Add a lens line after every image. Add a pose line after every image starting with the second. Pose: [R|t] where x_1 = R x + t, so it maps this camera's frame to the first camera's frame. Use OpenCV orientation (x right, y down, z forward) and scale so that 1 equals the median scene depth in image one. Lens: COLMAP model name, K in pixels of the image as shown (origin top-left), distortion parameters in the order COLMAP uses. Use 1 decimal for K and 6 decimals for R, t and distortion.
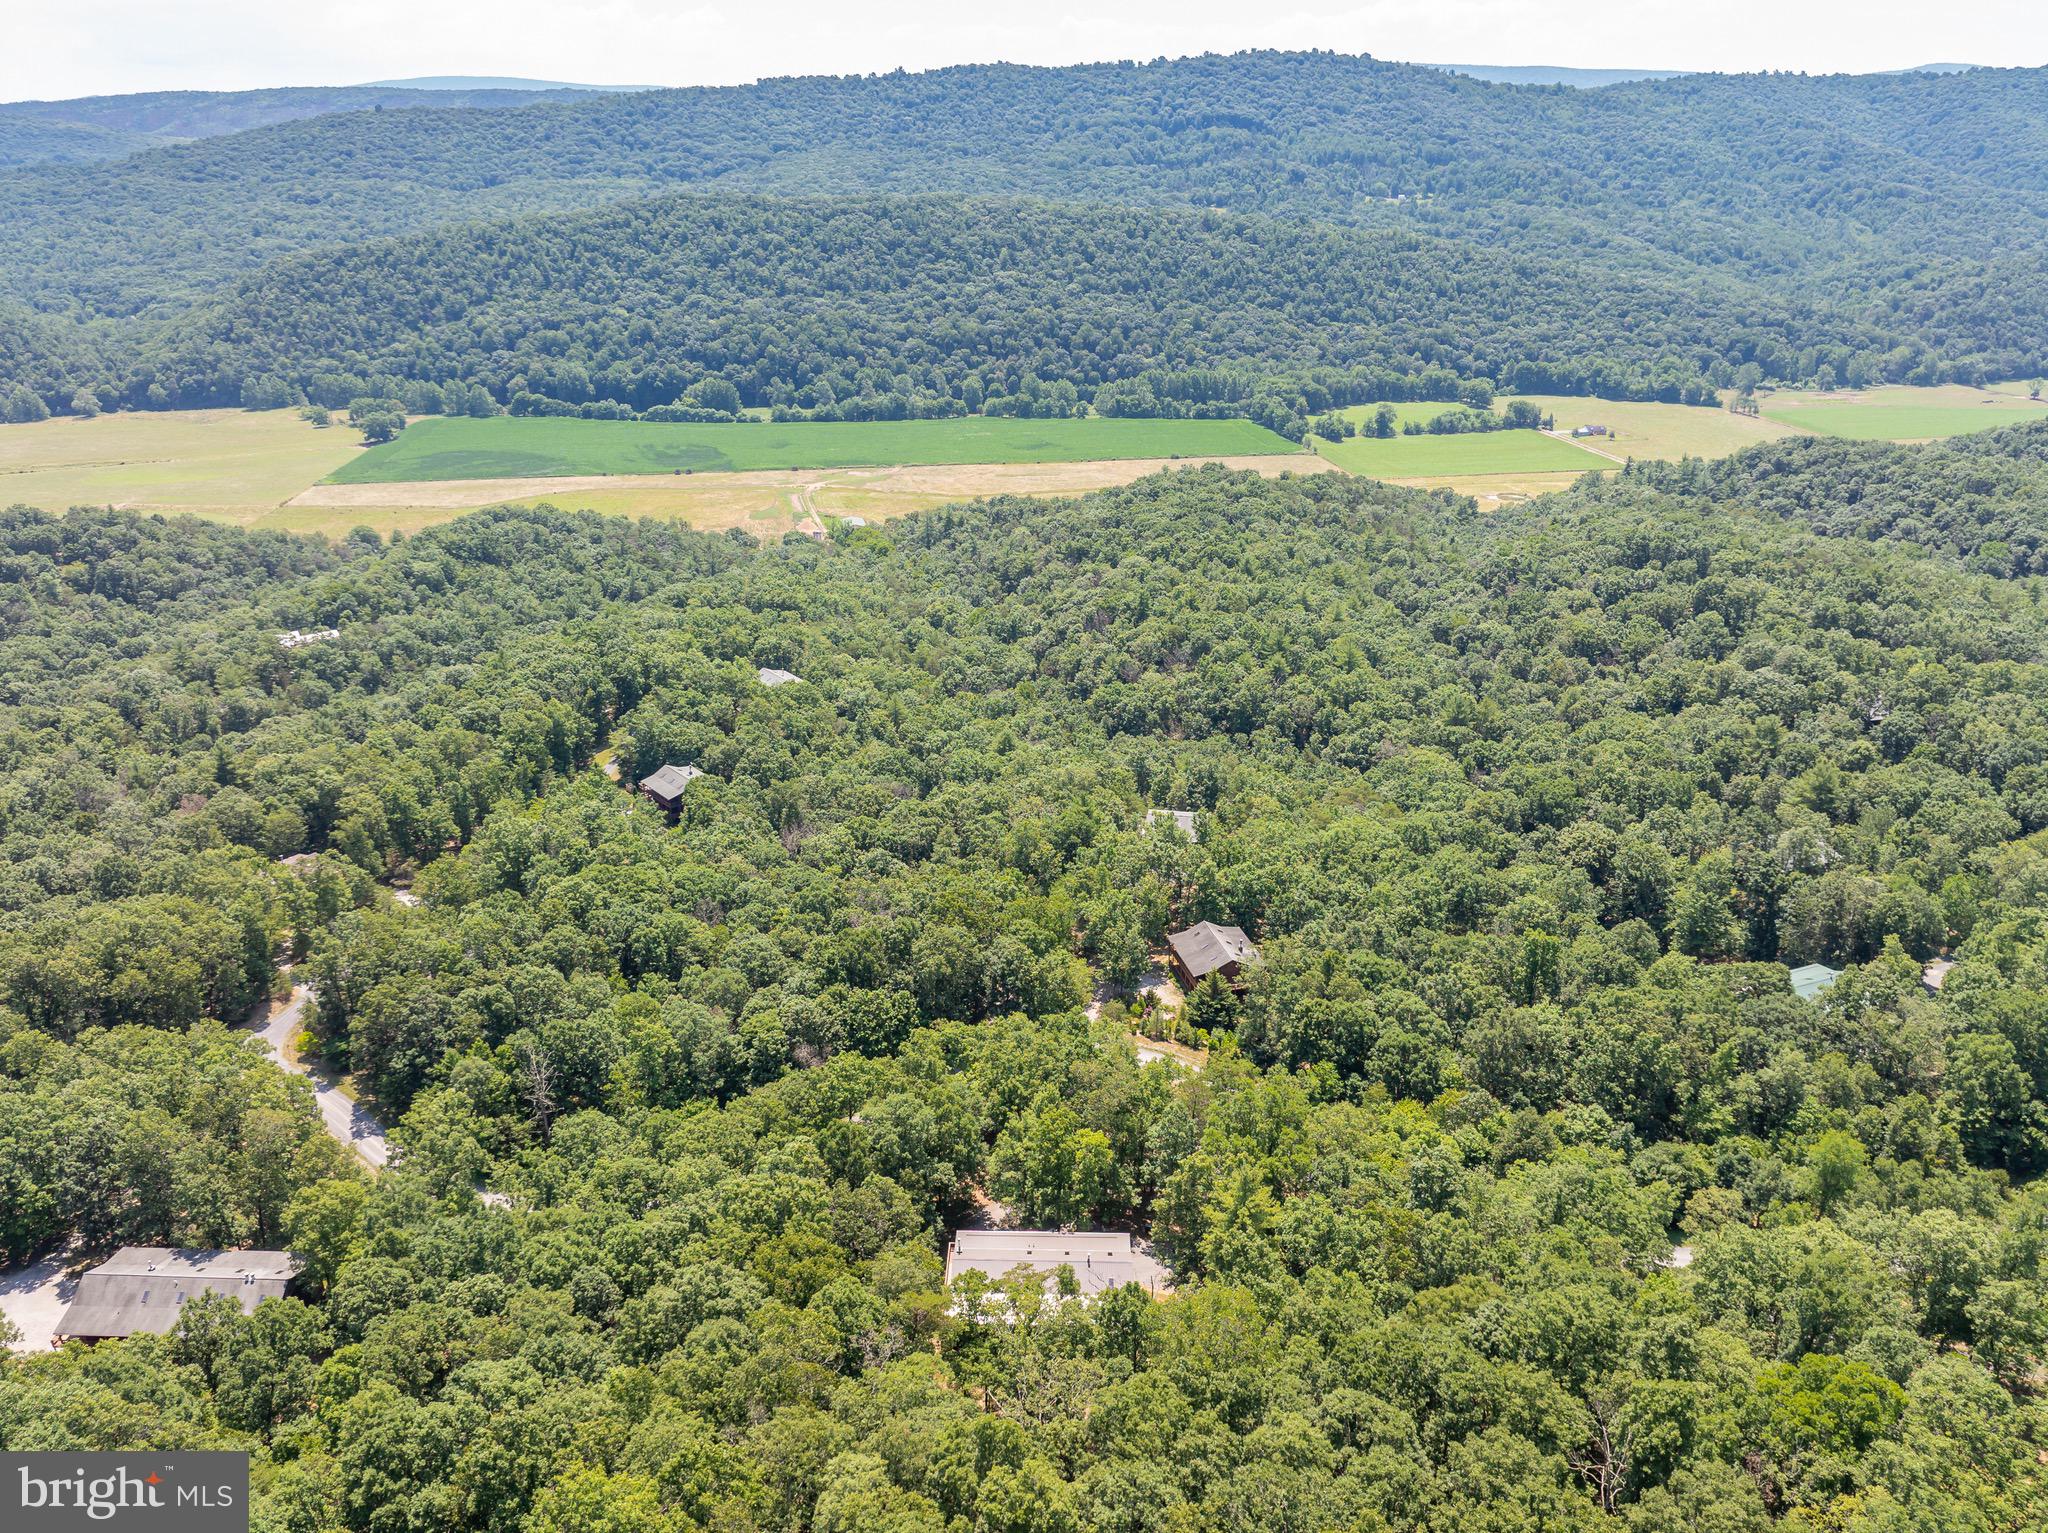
lens RADIAL K [[1458.8, 0, 1024.0], [0, 1458.8, 766.5], [0, 0, 1]] dist [-0.054453, 0.024777]
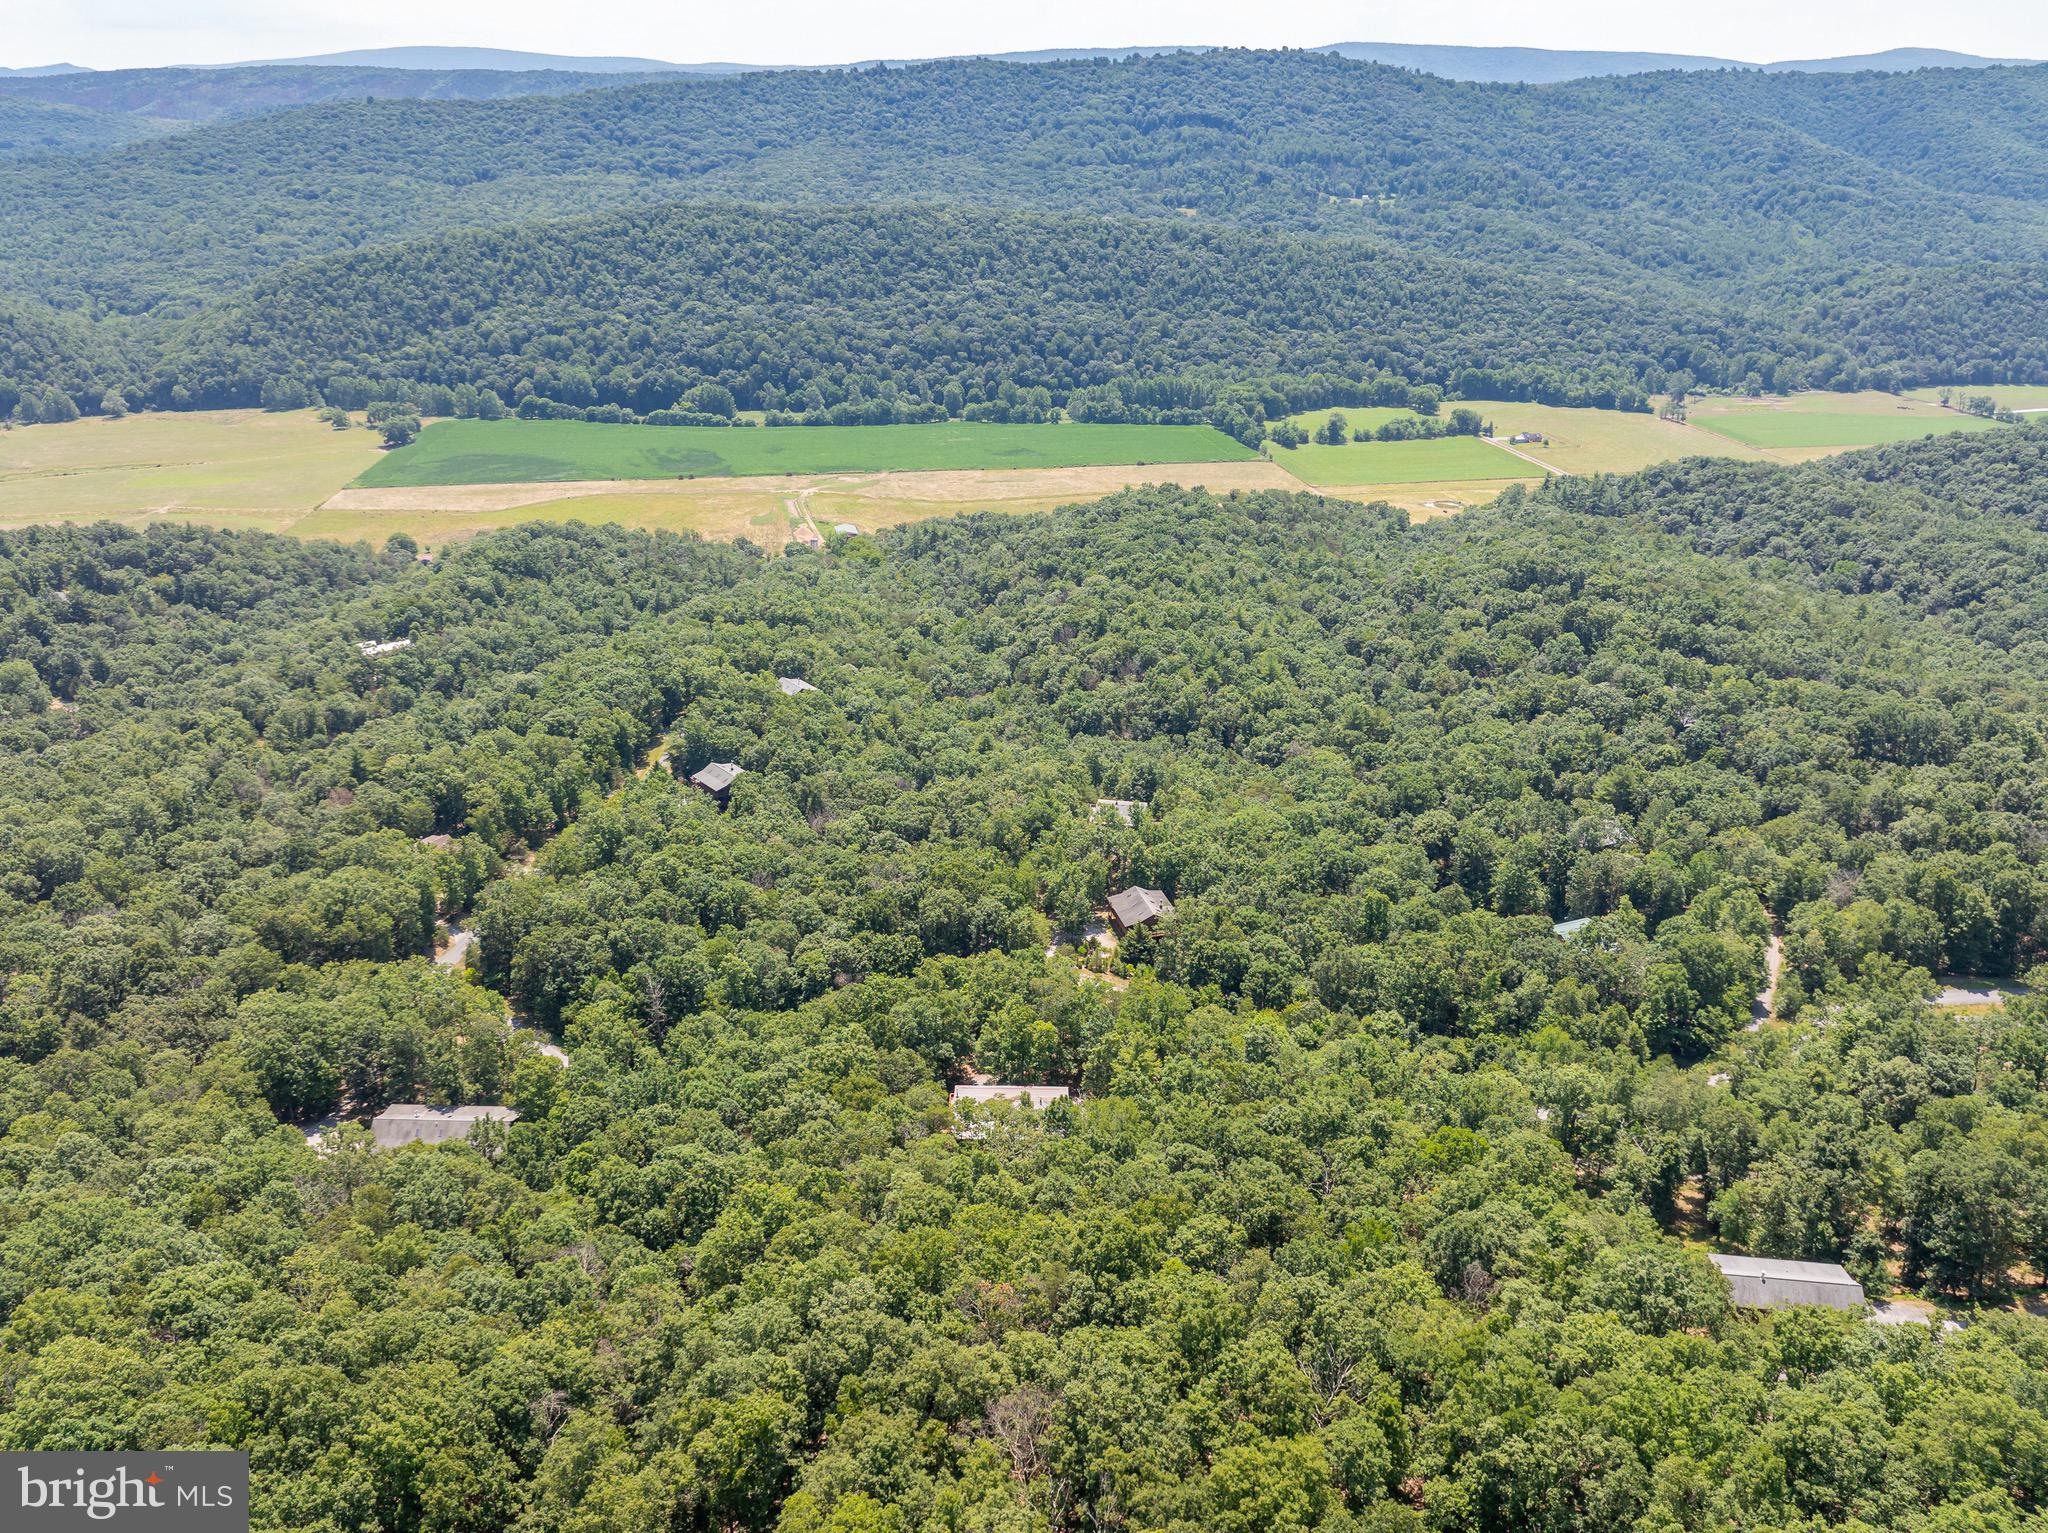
lens RADIAL K [[1458.8, 0, 1024.0], [0, 1458.8, 766.5], [0, 0, 1]] dist [-0.054453, 0.024777]
pose [[0.999881, 0.000676, 0.015408, 0.000754], [-0.000955, 0.999836, 0.018083, -0.014995], [-0.015393, -0.018096, 0.999718, -0.181066]]
